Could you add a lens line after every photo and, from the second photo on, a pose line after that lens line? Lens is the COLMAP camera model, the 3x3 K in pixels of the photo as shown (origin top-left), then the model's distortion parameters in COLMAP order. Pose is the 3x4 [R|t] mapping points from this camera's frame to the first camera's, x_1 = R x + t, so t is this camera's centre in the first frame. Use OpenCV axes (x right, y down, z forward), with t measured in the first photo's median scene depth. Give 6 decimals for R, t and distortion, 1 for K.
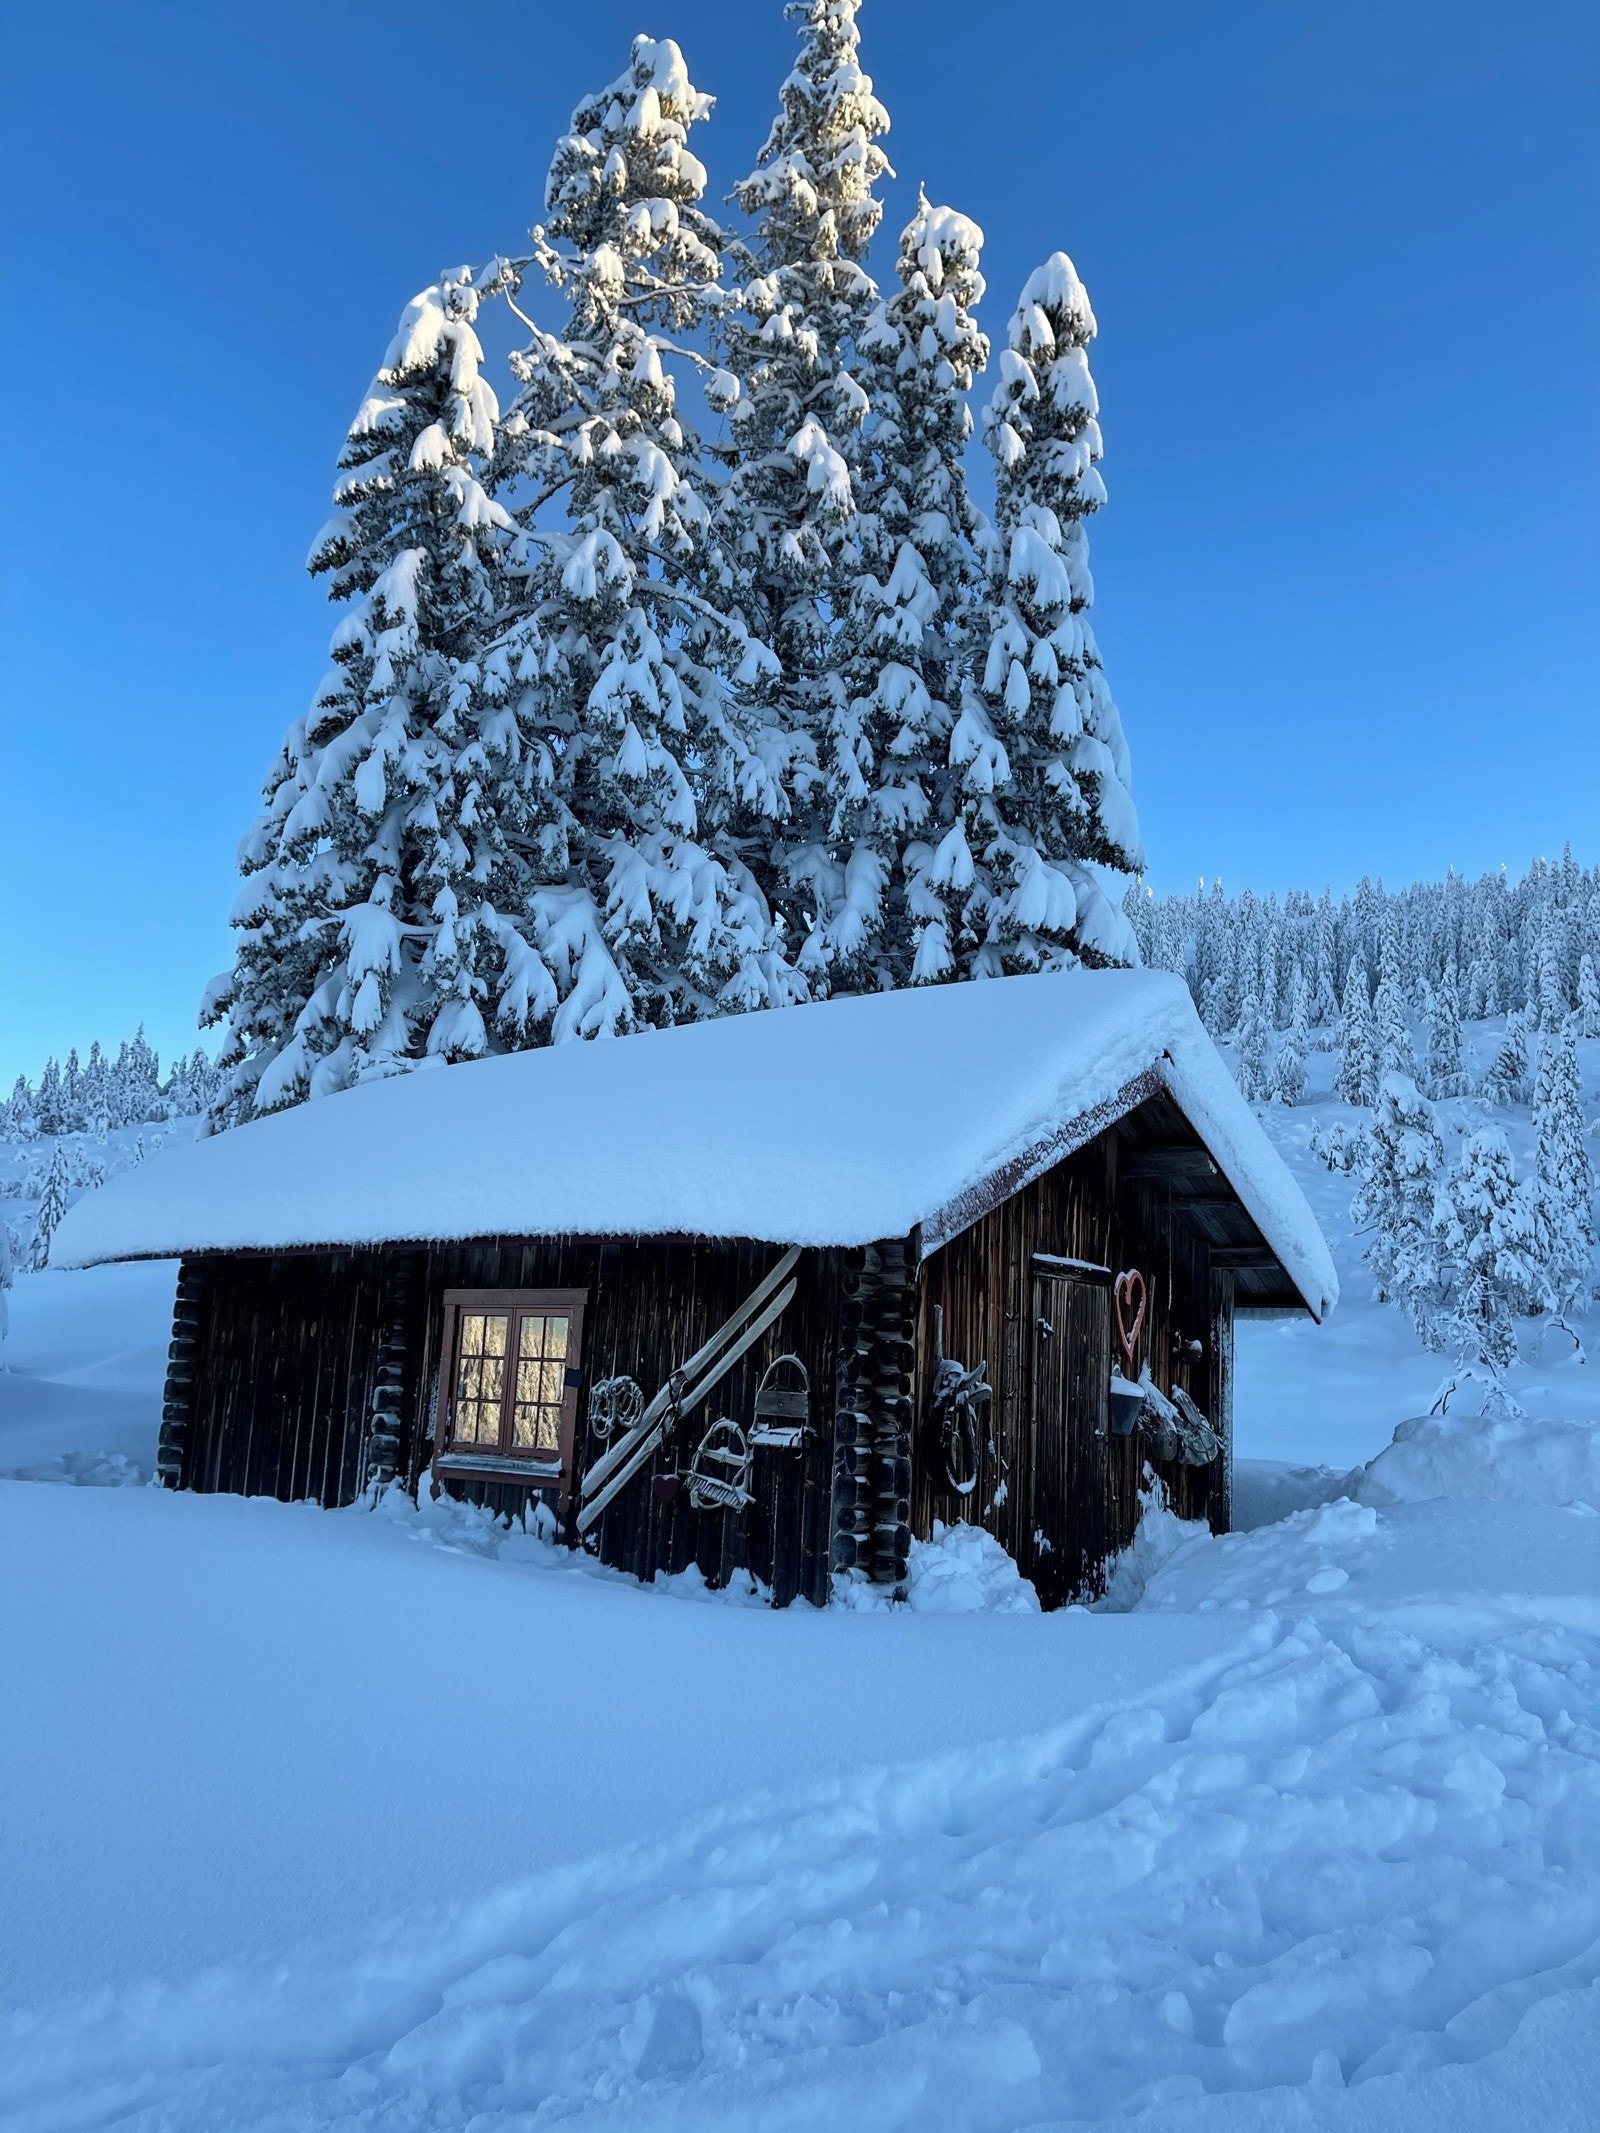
lens RADIAL K [[1682.9, 0, 805.4], [0, 1682.9, 1074.2], [0, 0, 1]] dist [0.059803, -0.003264]
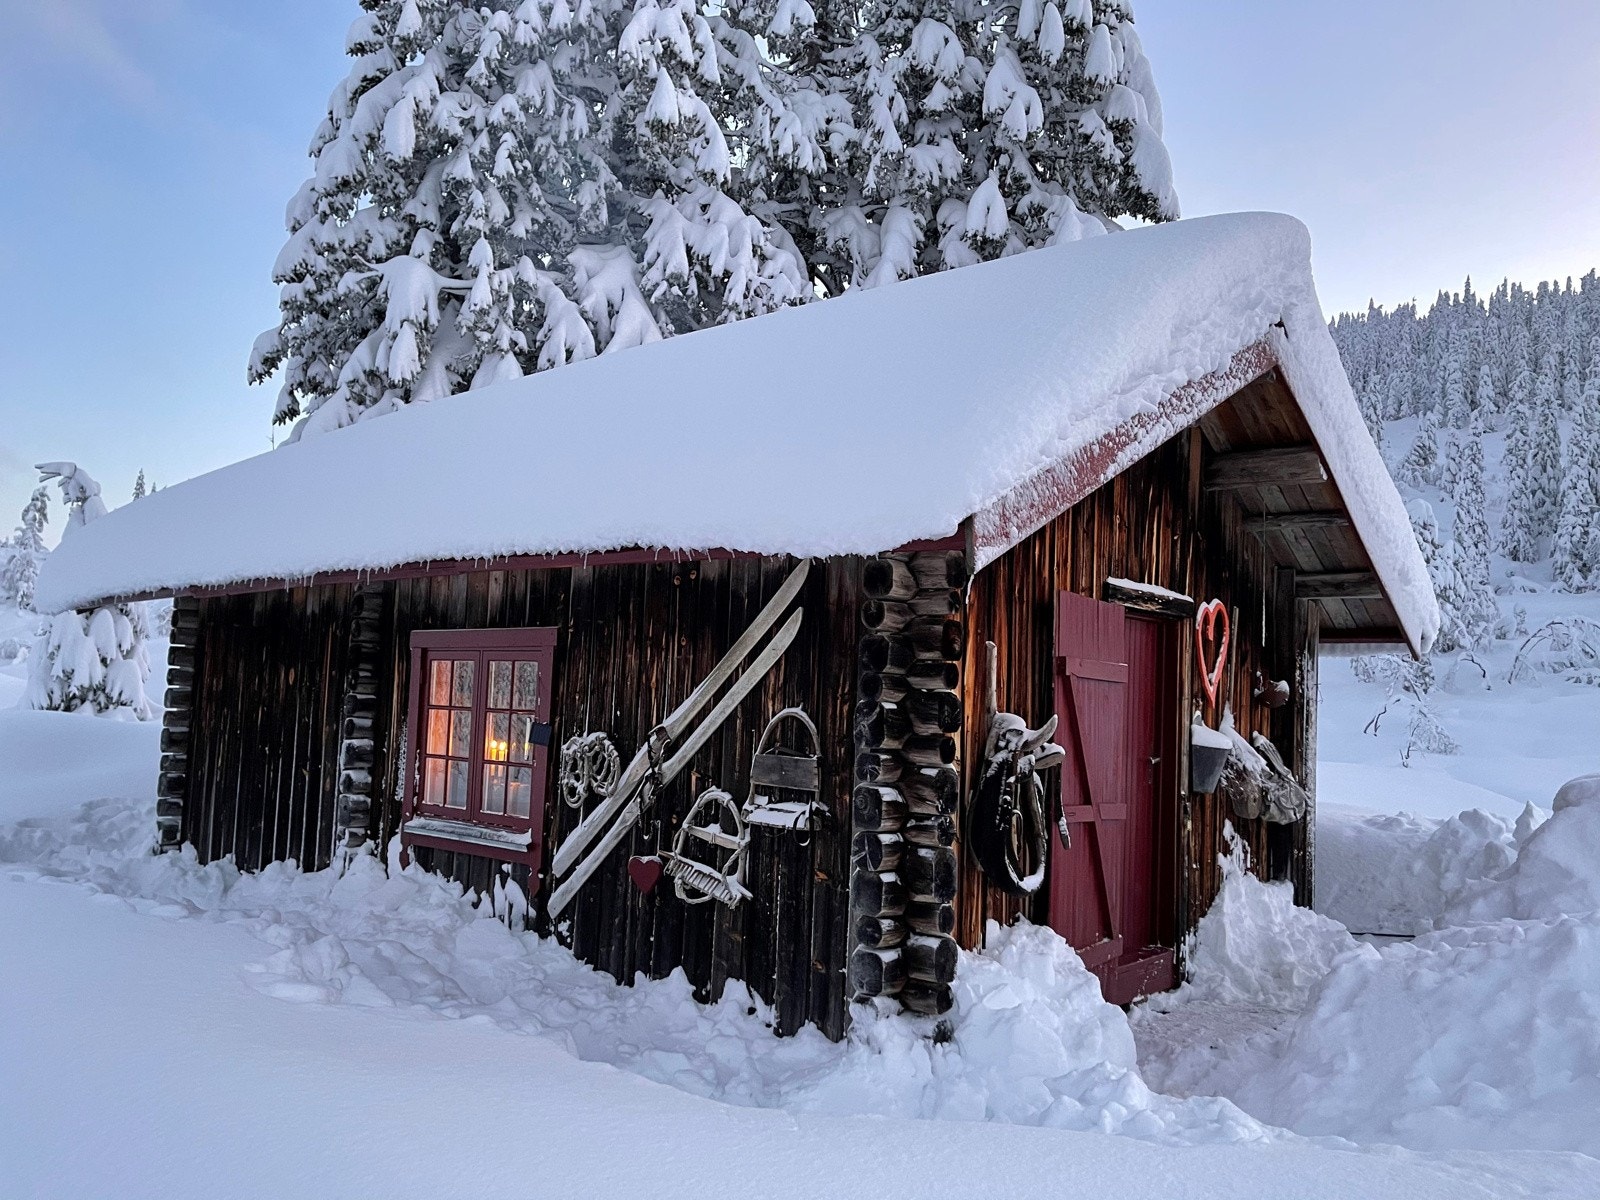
lens RADIAL K [[1262.4, 0, 796.4], [0, 1262.4, 597.4], [0, 0, 1]] dist [0.059803, -0.003264]
pose [[0.998584, -0.010958, -0.052066, 0.016964], [0.015795, 0.995501, 0.093421, 0.050017], [0.050808, -0.094111, 0.994264, 0.344201]]
